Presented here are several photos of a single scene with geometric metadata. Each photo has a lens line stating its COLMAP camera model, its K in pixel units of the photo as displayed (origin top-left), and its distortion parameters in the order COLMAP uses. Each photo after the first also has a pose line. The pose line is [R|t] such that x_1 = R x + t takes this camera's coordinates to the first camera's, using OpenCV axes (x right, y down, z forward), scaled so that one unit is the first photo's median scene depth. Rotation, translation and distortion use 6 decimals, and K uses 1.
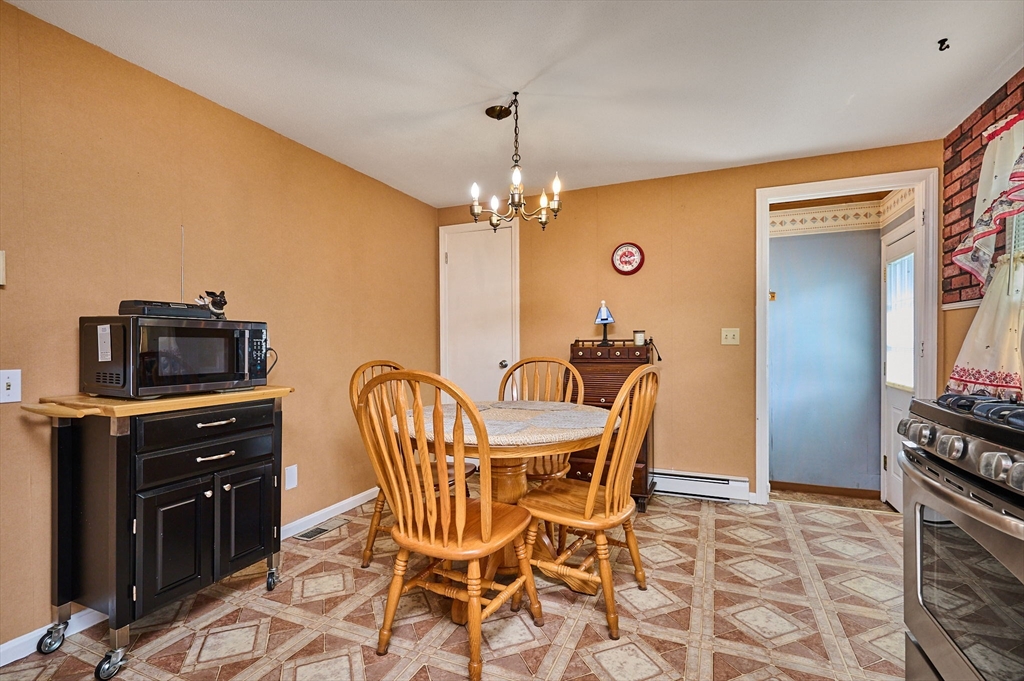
lens RADIAL K [[478.1, 0, 509.0], [0, 478.1, 344.2], [0, 0, 1]] dist [0.003351, 0.000444]
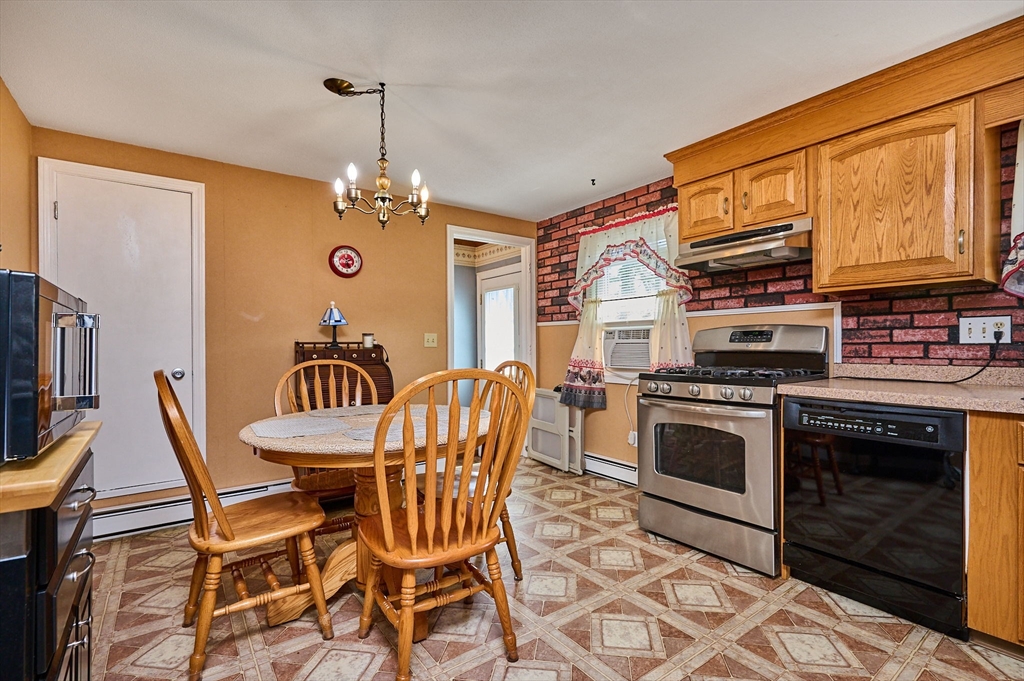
lens RADIAL K [[478.1, 0, 509.0], [0, 478.1, 344.2], [0, 0, 1]] dist [0.003351, 0.000444]
pose [[0.509903, 0.005704, 0.860213, -0.491289], [0.003991, 0.999952, -0.008996, 0.005670], [-0.860223, 0.008020, 0.509855, 0.213701]]
